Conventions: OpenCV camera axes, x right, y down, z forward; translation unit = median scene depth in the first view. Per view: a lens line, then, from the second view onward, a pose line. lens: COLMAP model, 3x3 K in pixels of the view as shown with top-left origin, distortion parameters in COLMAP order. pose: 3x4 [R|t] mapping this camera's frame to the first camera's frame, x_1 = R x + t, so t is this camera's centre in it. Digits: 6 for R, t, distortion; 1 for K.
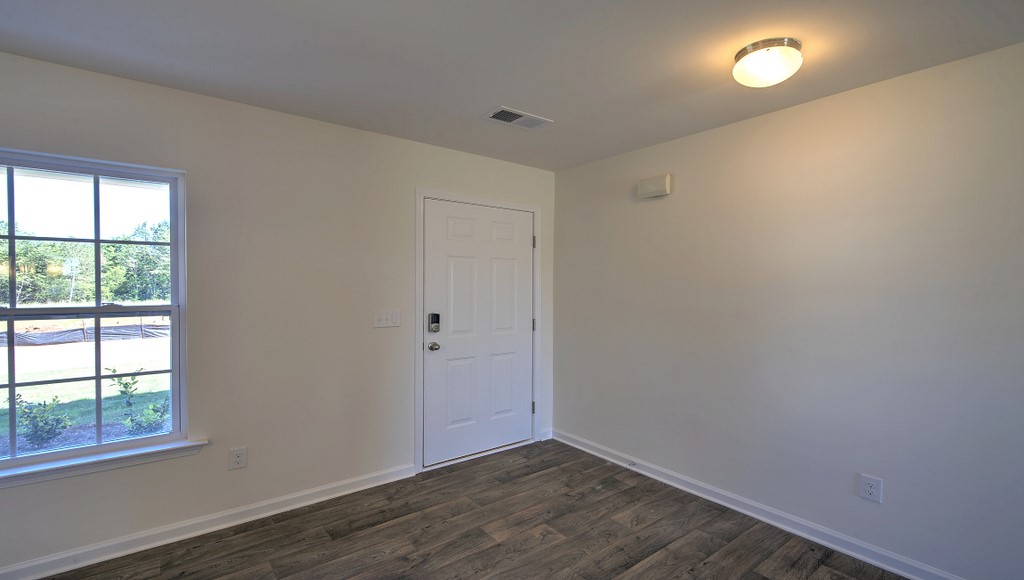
lens RADIAL K [[463.3, 0, 512.0], [0, 463.3, 290.0], [0, 0, 1]] dist [-0.000011, 0.008532]
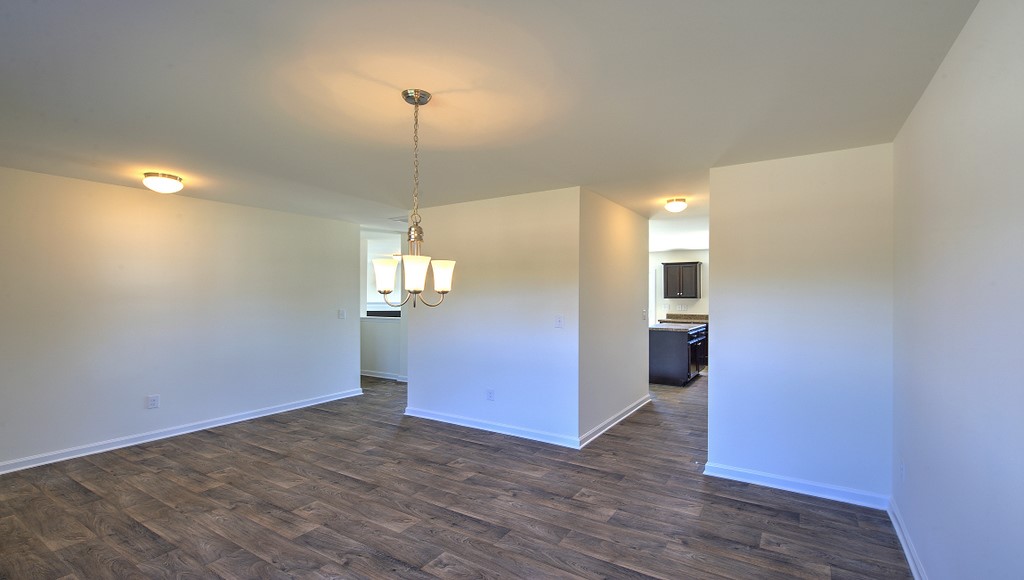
lens RADIAL K [[463.3, 0, 512.0], [0, 463.3, 290.0], [0, 0, 1]] dist [-0.000011, 0.008532]
pose [[-0.317125, 0.001336, 0.948383, -1.123842], [0.011350, 0.999933, 0.002387, -0.018435], [-0.948316, 0.011521, -0.317119, 0.142077]]
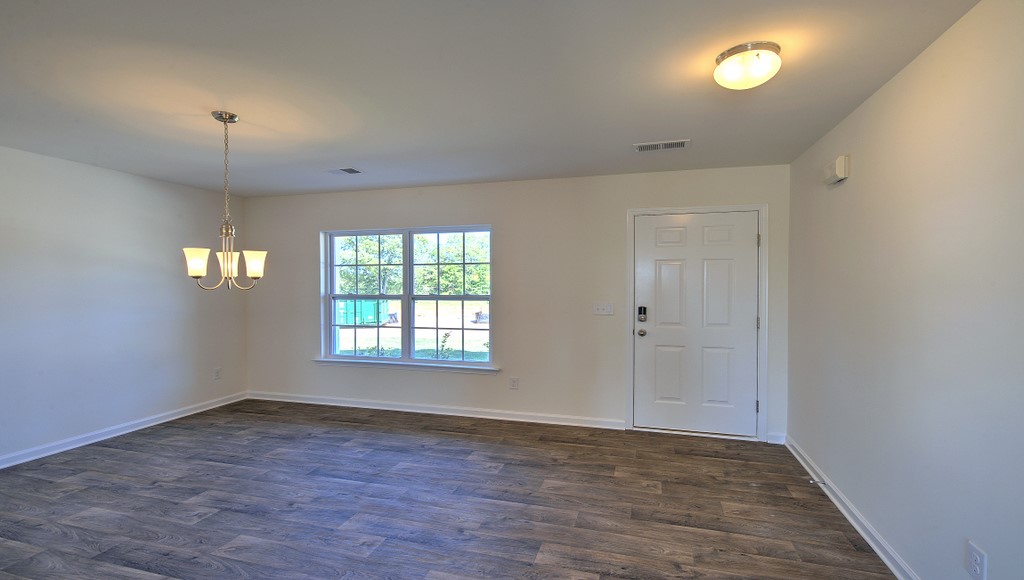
lens RADIAL K [[463.3, 0, 512.0], [0, 463.3, 290.0], [0, 0, 1]] dist [-0.000011, 0.008532]
pose [[0.573830, 0.007869, -0.818936, 0.697094], [-0.005083, 0.999969, 0.006047, 0.000366], [0.818959, 0.000692, 0.573852, -0.006824]]
